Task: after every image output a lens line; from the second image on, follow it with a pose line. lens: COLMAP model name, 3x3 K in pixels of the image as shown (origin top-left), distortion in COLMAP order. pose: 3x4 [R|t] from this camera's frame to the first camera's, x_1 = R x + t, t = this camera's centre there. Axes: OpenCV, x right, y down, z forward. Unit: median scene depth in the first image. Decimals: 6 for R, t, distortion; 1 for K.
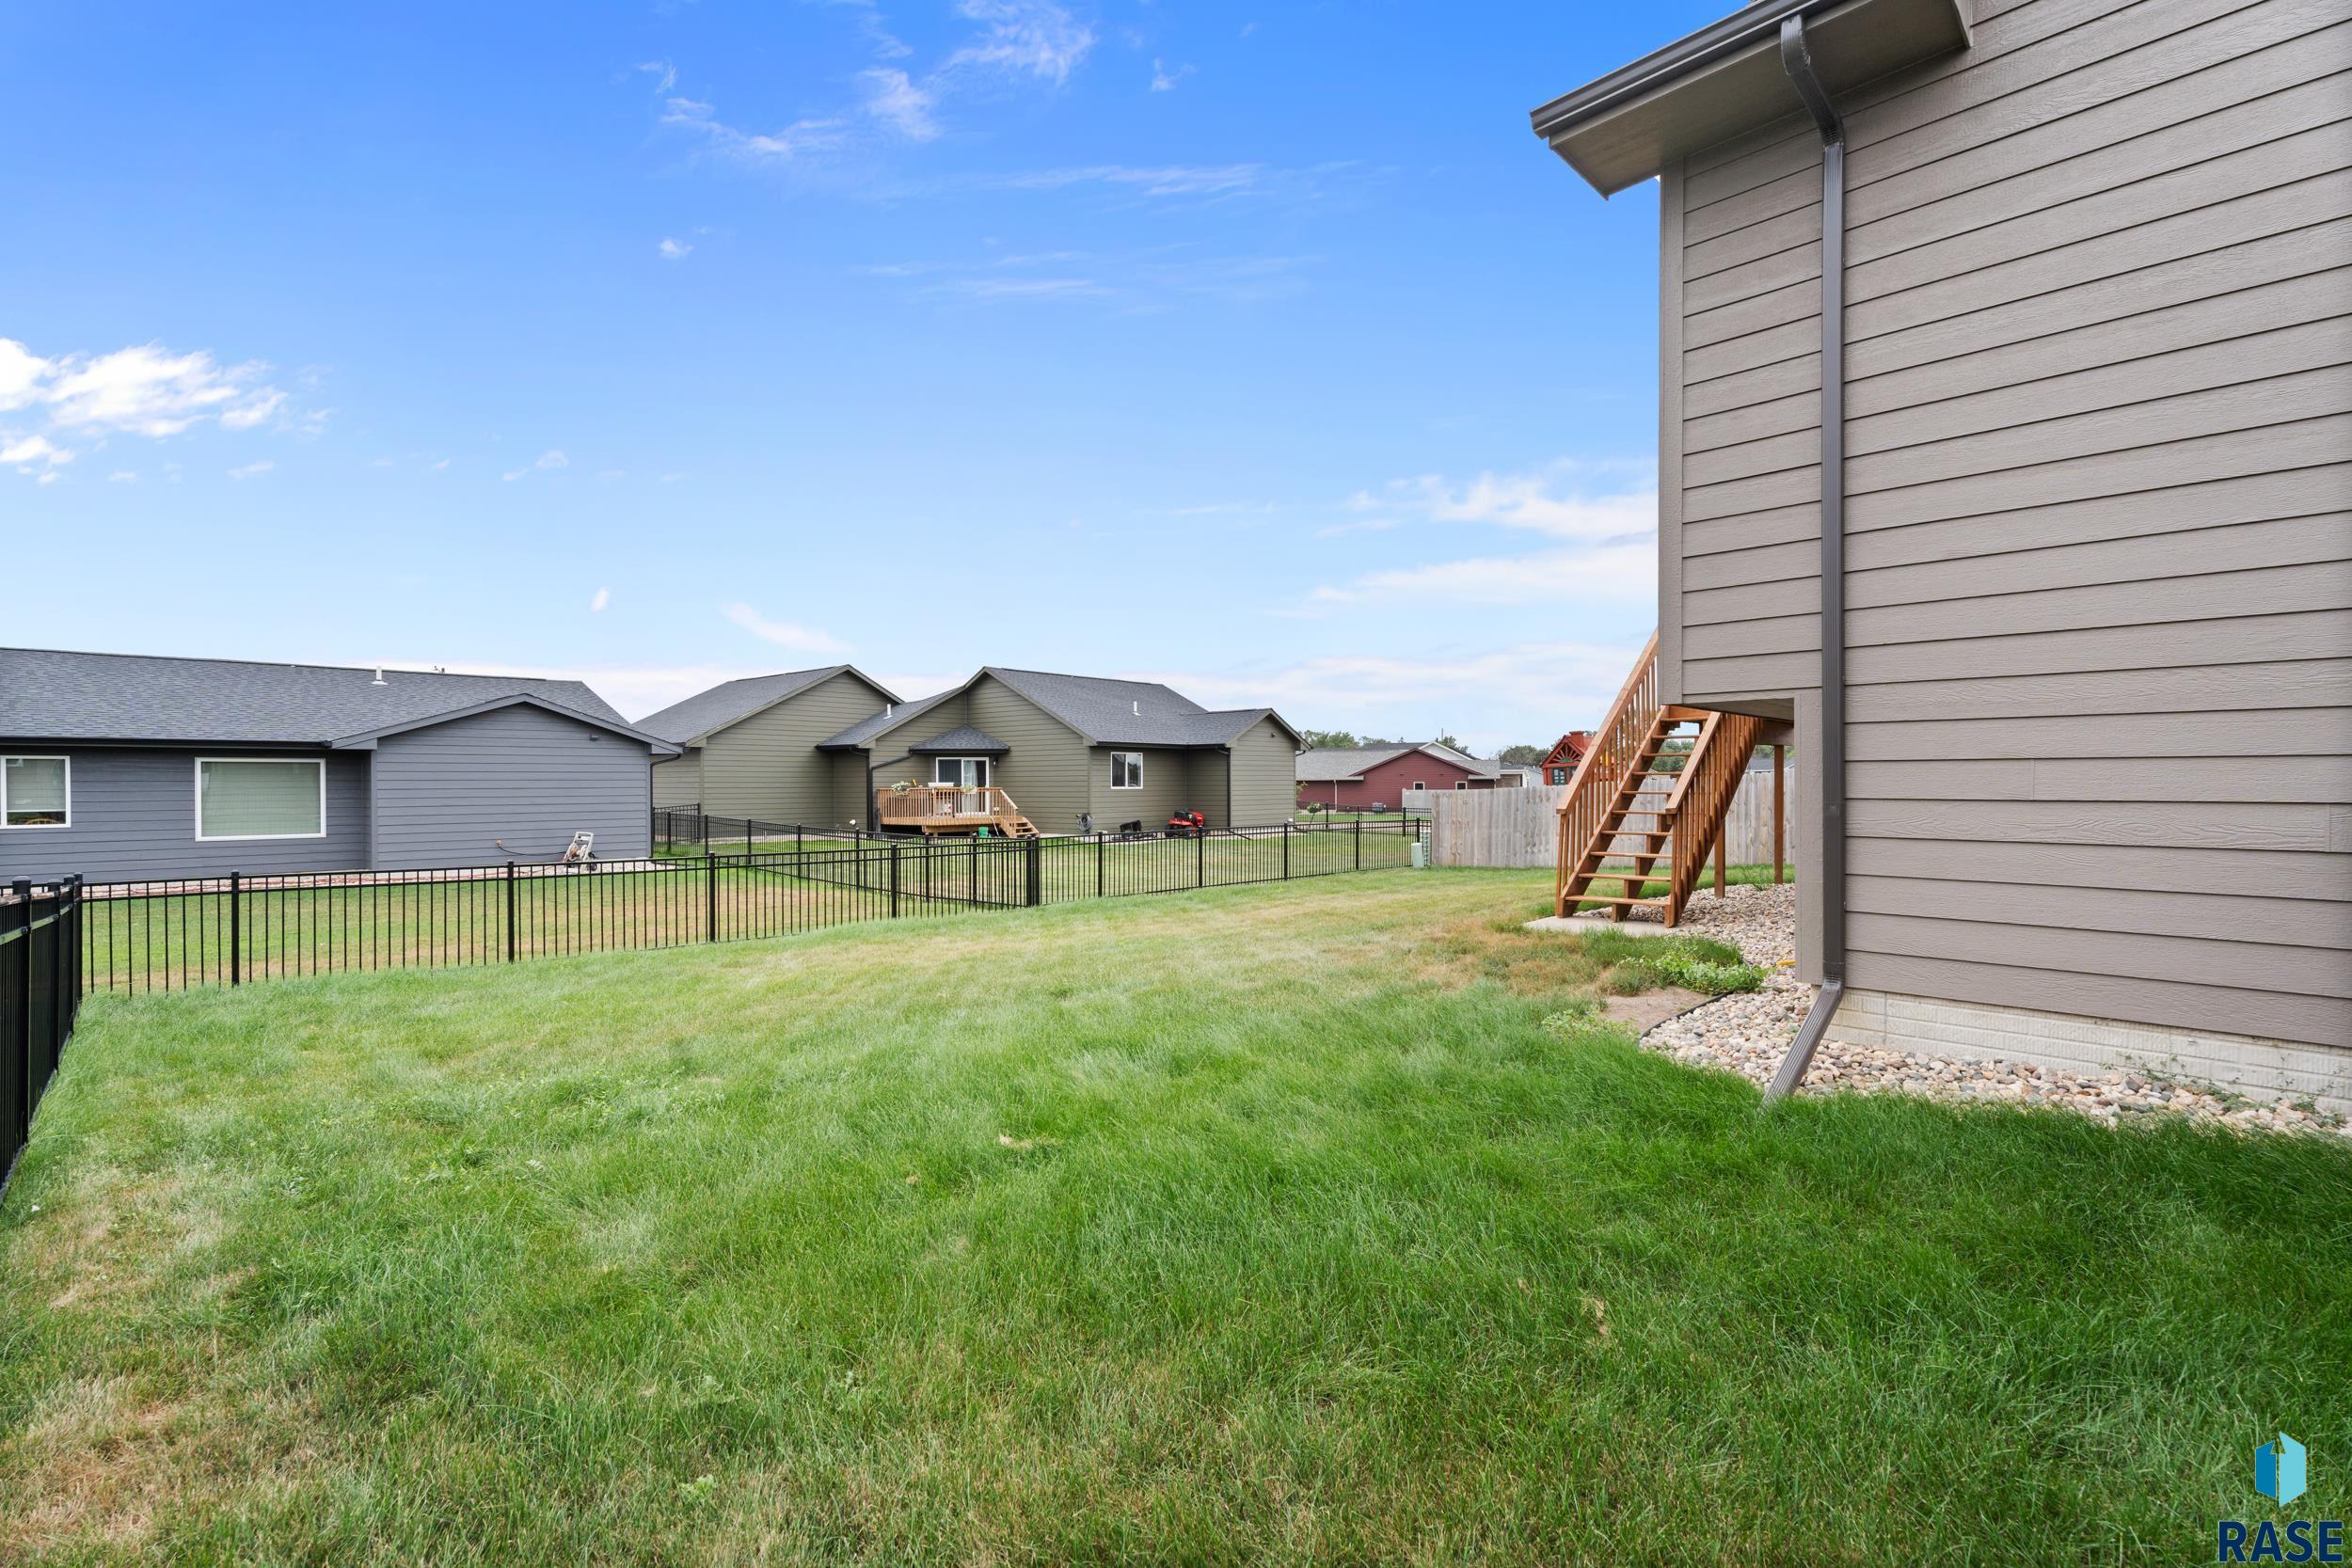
lens RADIAL K [[1006.3, 0, 1178.1], [0, 1006.3, 784.6], [0, 0, 1]] dist [-0.000565, 0.000083]
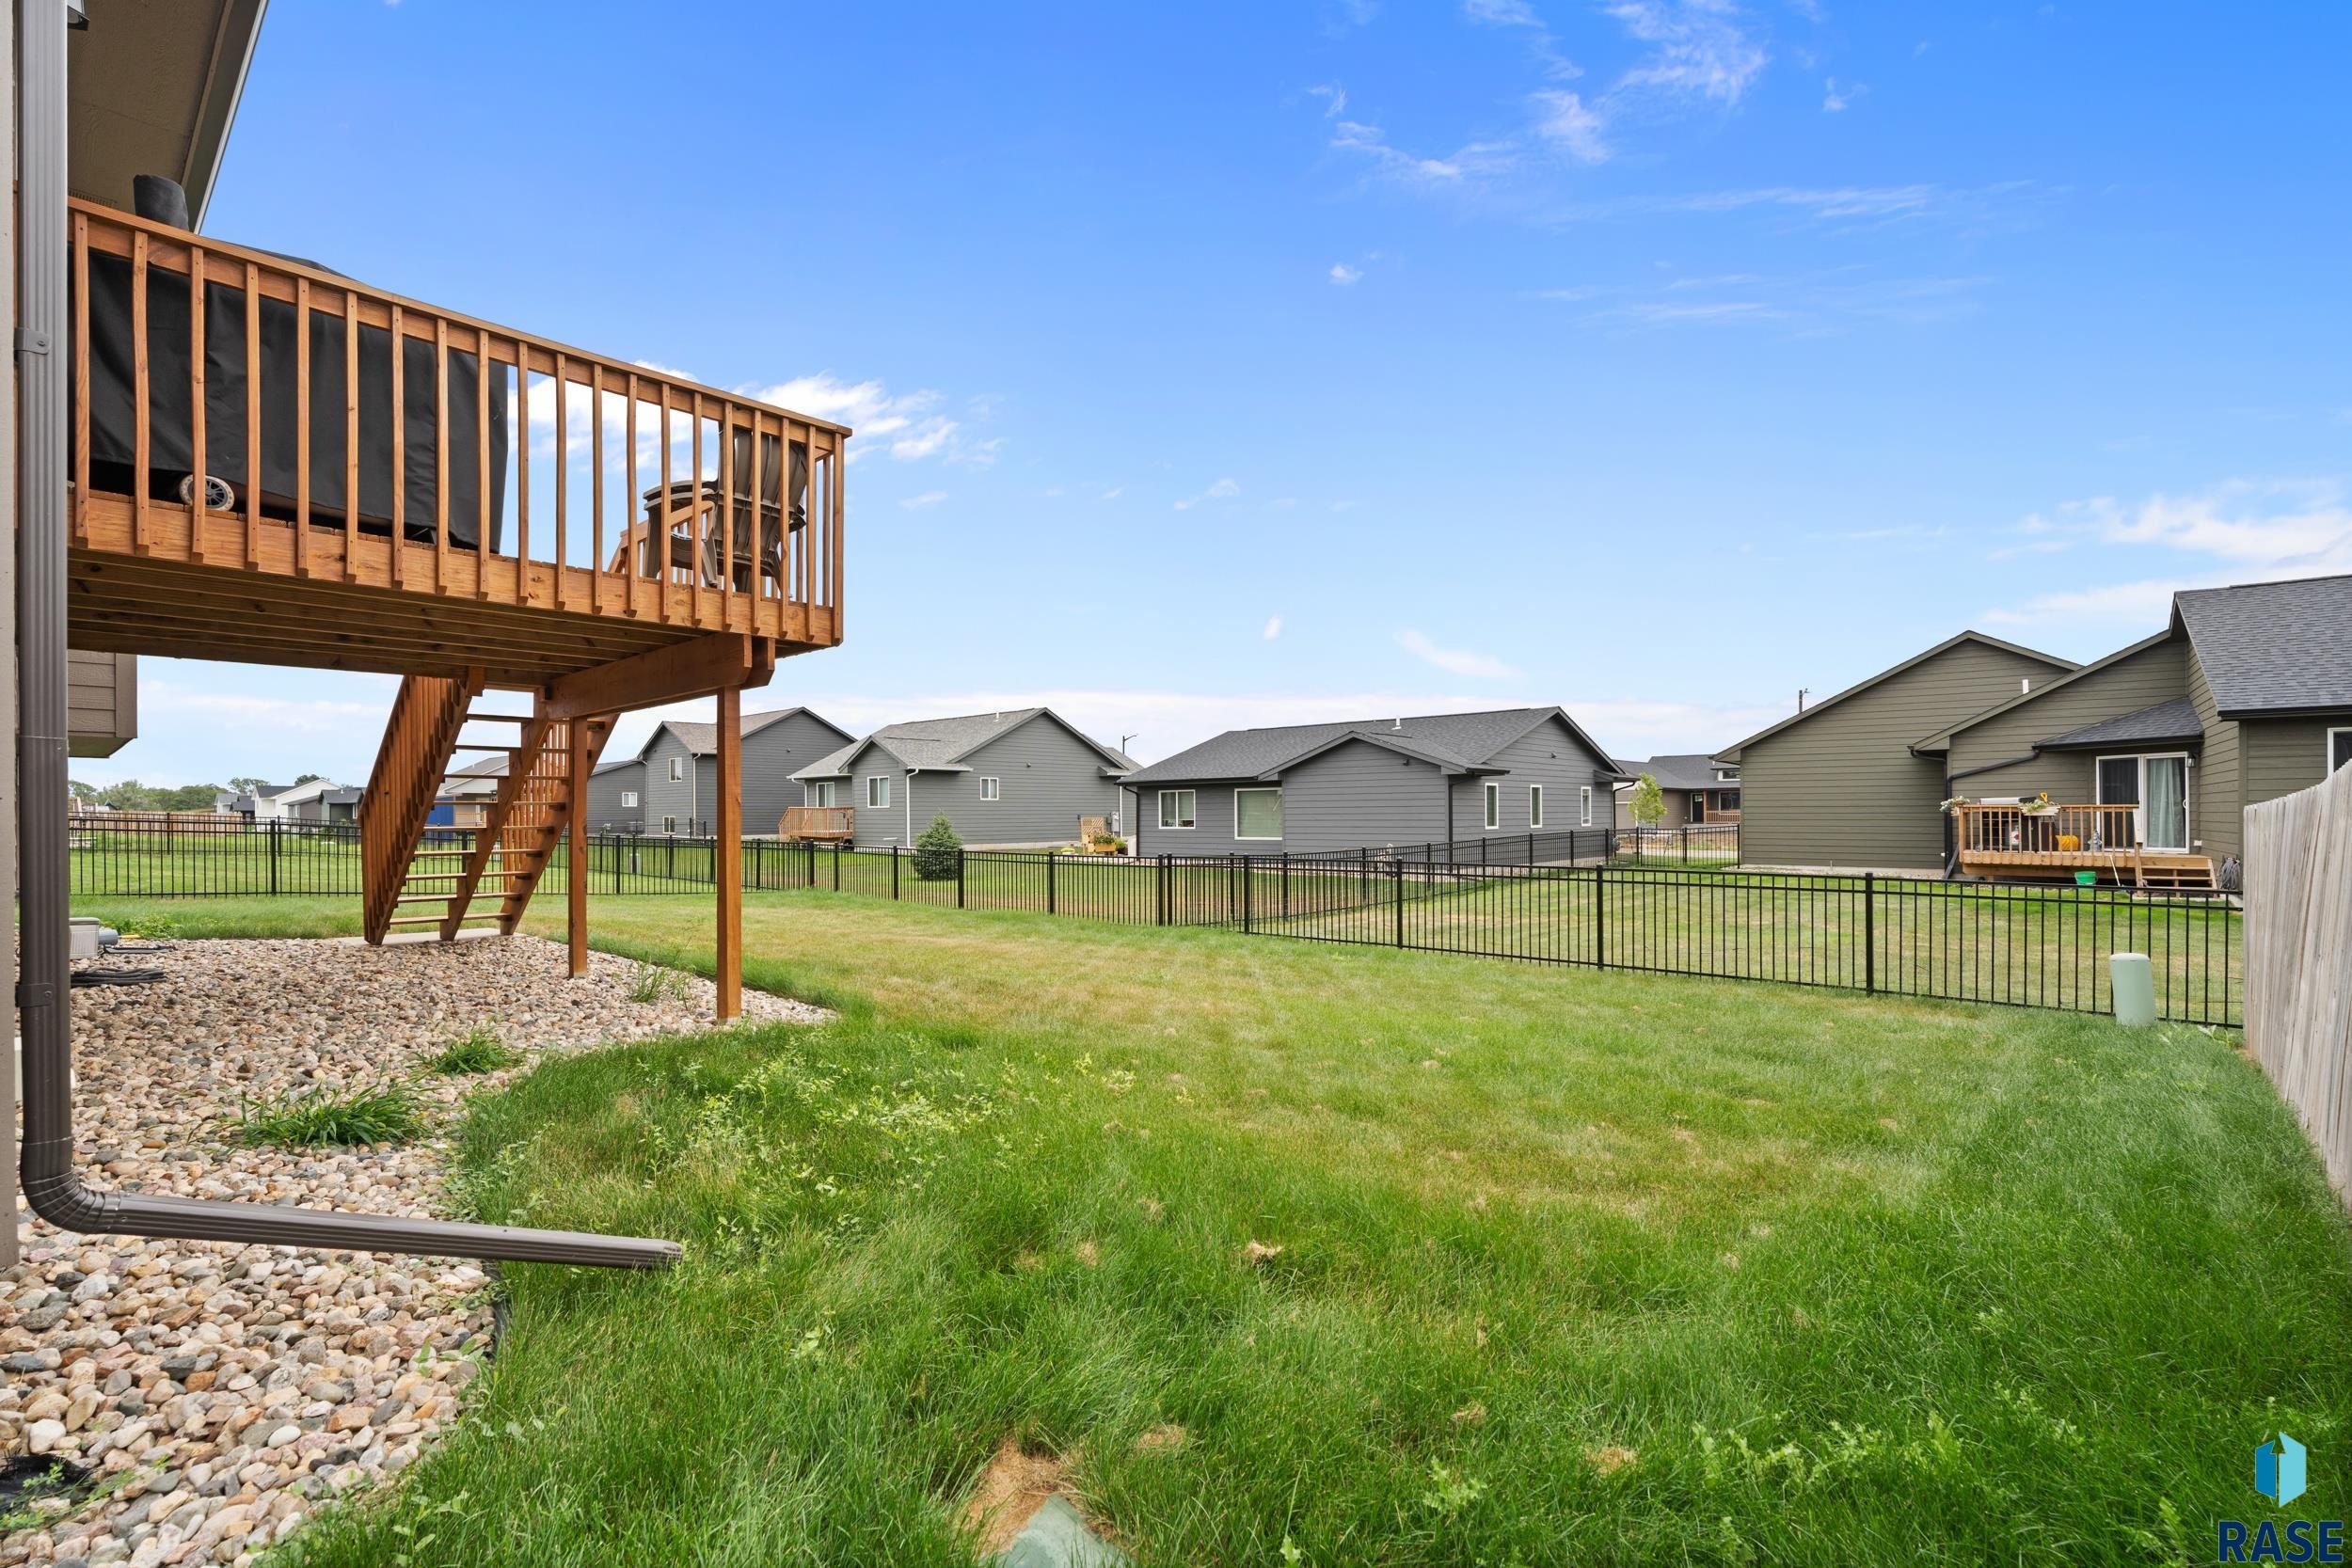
lens RADIAL K [[1006.3, 0, 1164.5], [0, 1006.3, 814.9], [0, 0, 1]] dist [-0.000565, 0.000083]
pose [[0.999973, -0.007315, -0.000226, -0.683291], [0.007318, 0.999859, 0.015121, -0.013583], [0.000116, -0.015123, 0.999886, -0.005193]]
